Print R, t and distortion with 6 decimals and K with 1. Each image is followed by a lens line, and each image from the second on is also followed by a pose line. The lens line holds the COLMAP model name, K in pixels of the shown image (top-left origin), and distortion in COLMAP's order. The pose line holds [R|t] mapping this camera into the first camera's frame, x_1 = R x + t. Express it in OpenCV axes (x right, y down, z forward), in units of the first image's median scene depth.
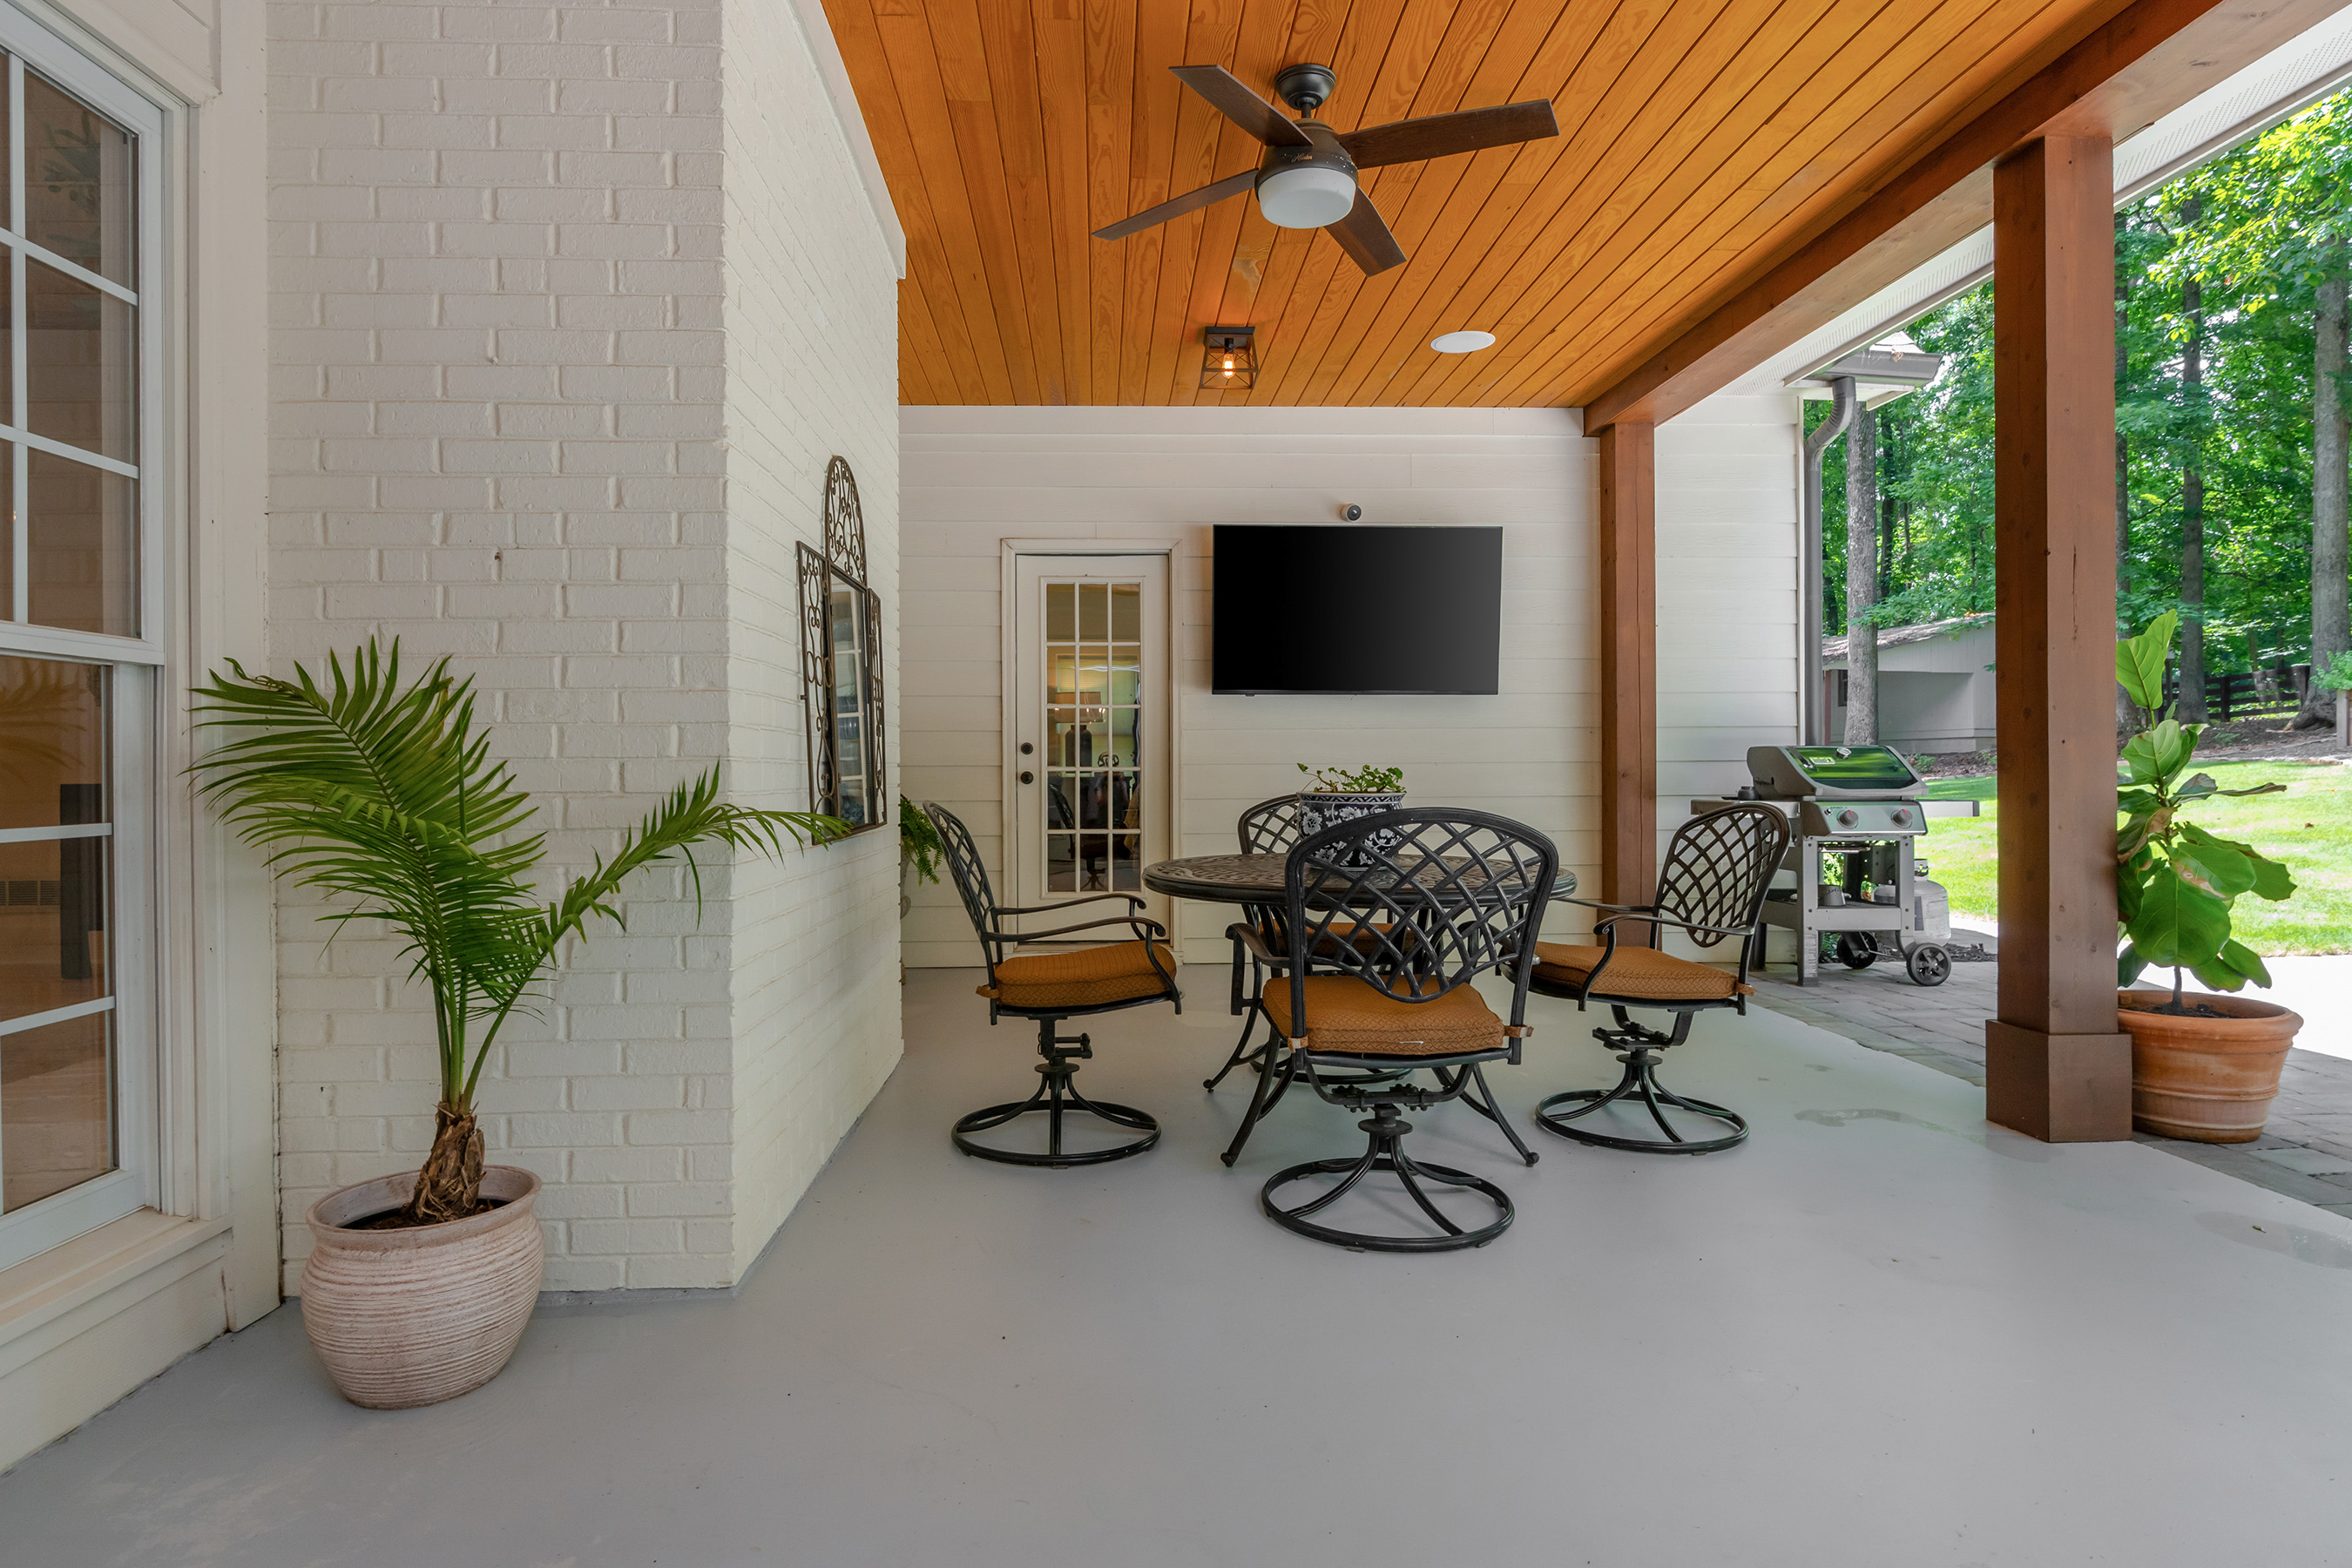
lens RADIAL K [[1259.2, 0, 1169.5], [0, 1259.2, 766.3], [0, 0, 1]] dist [0.000546, -0.000230]
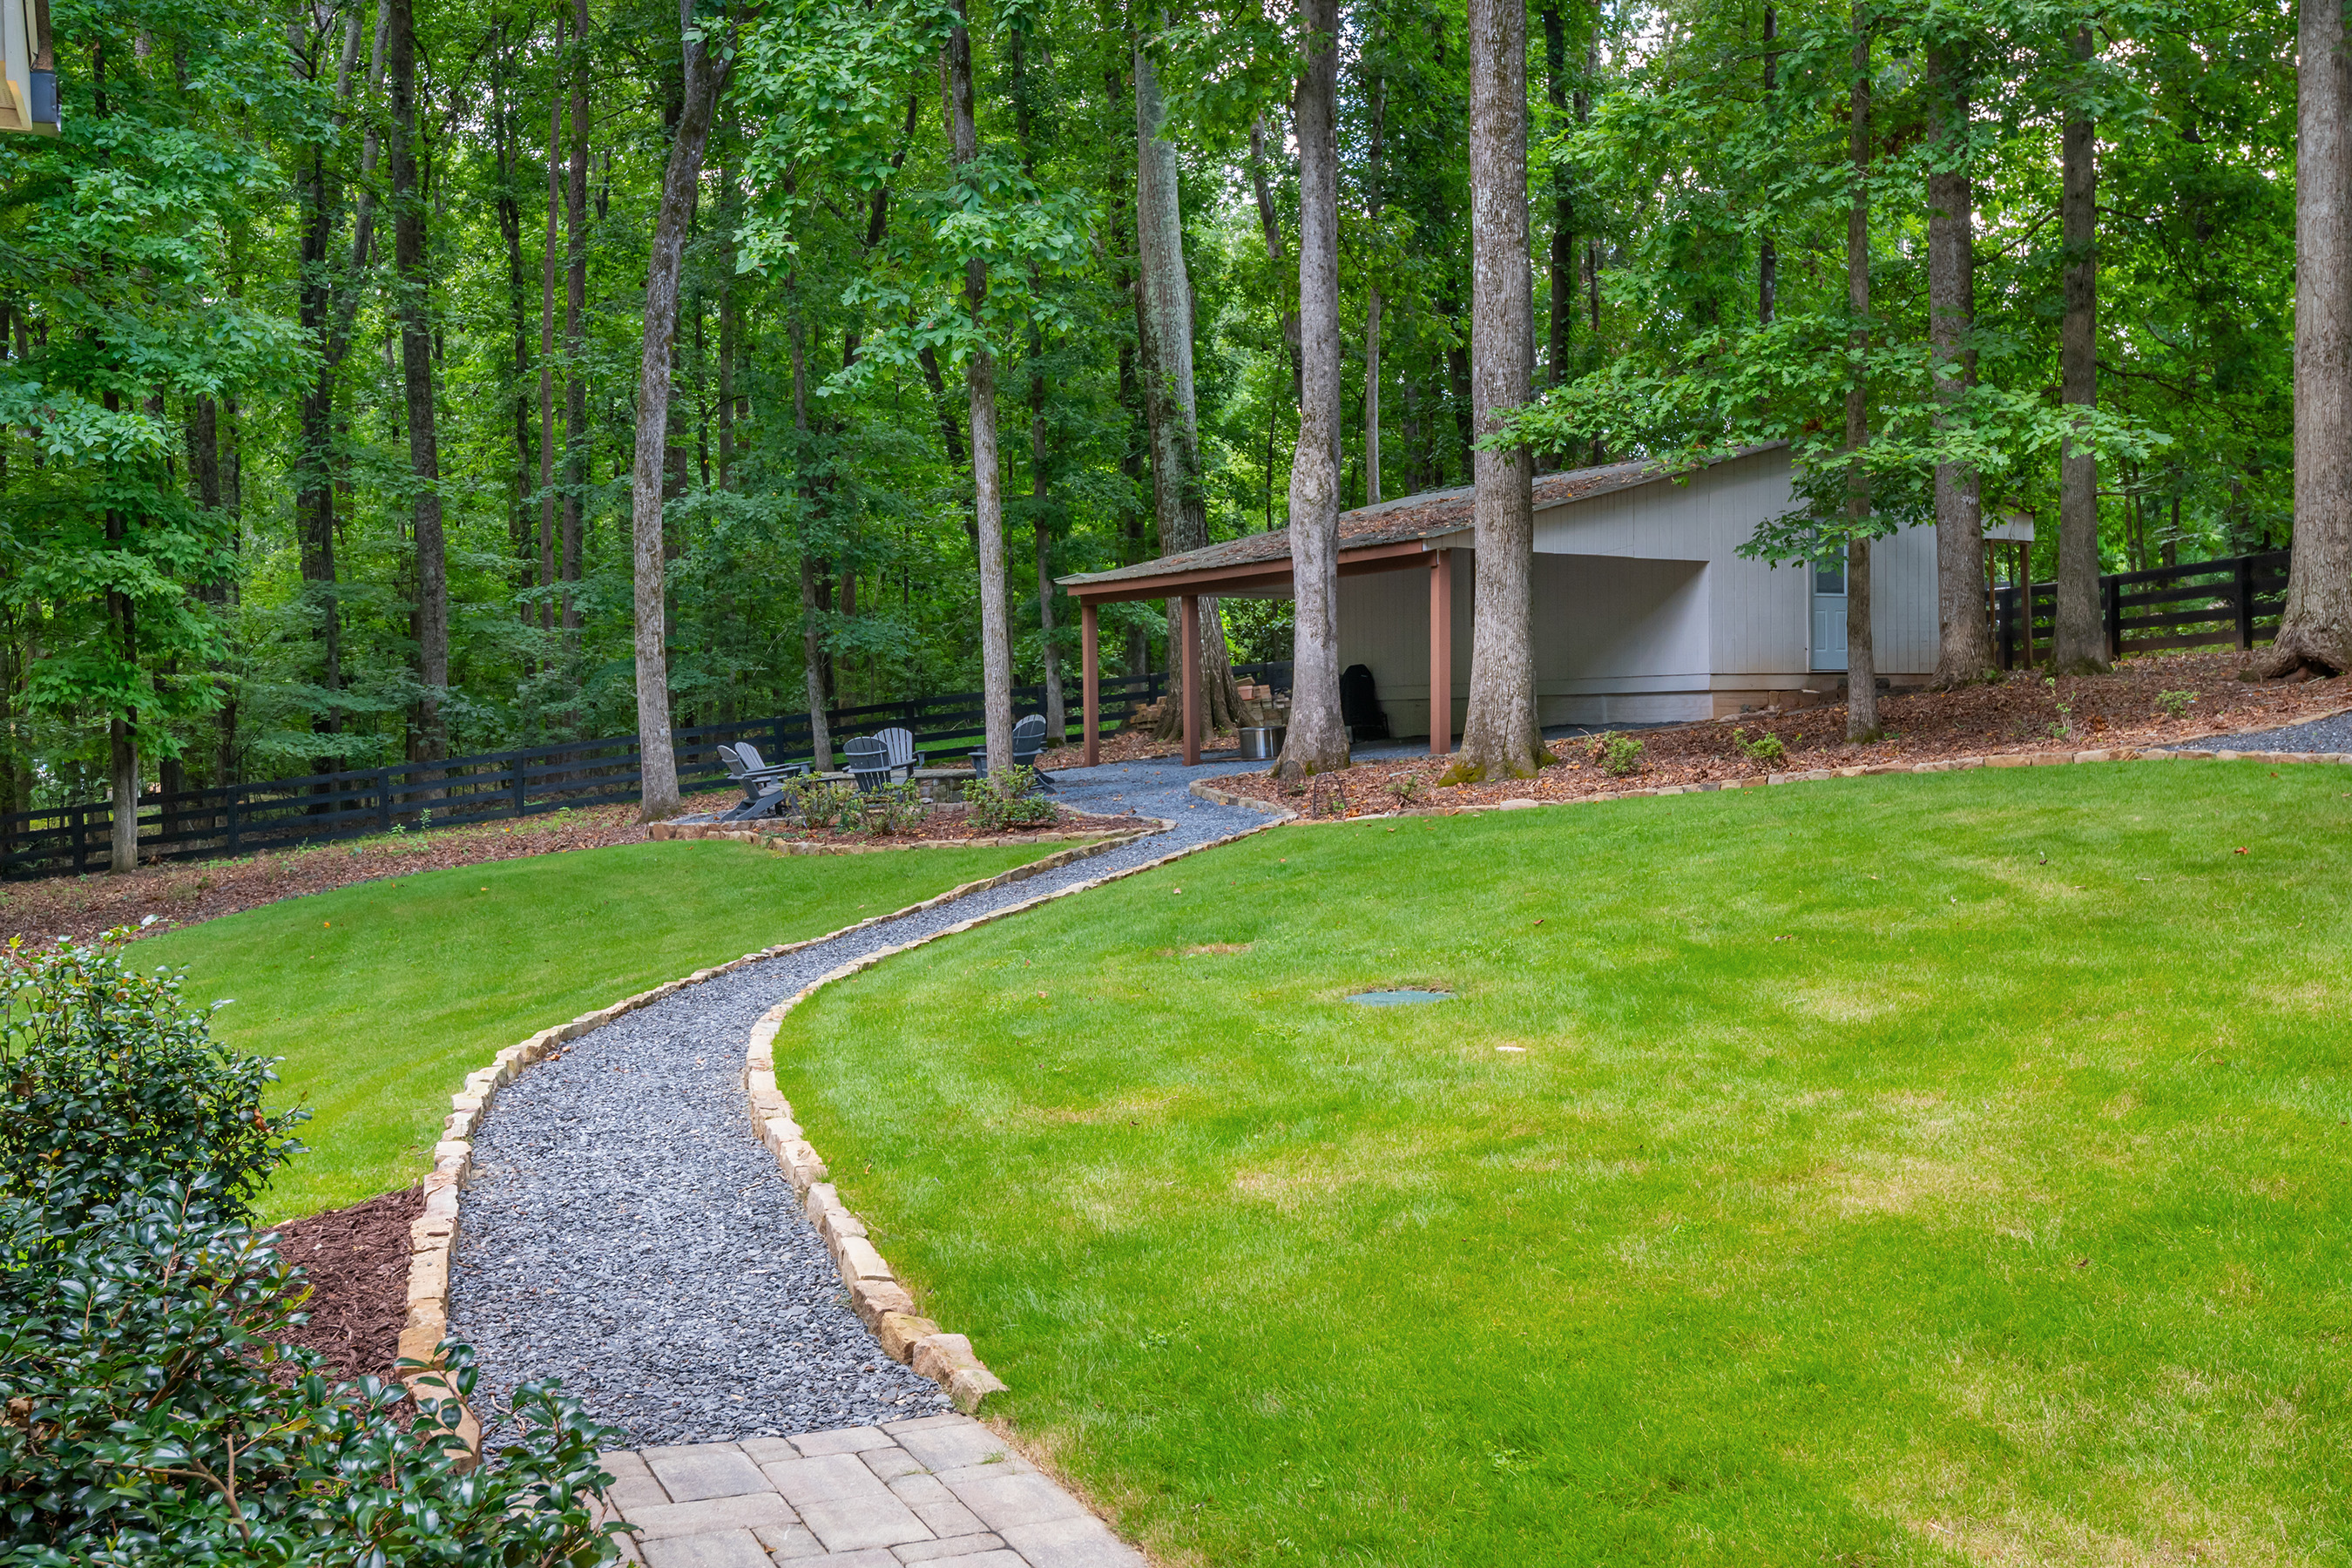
lens RADIAL K [[2387.6, 0, 1176.4], [0, 2387.6, 784.9], [0, 0, 1]] dist [0.014427, 0.000000]
pose [[0.937790, -0.015812, 0.346843, 0.138044], [0.008354, 0.999701, 0.022986, -0.011231], [-0.347102, -0.018658, 0.937642, 0.228480]]
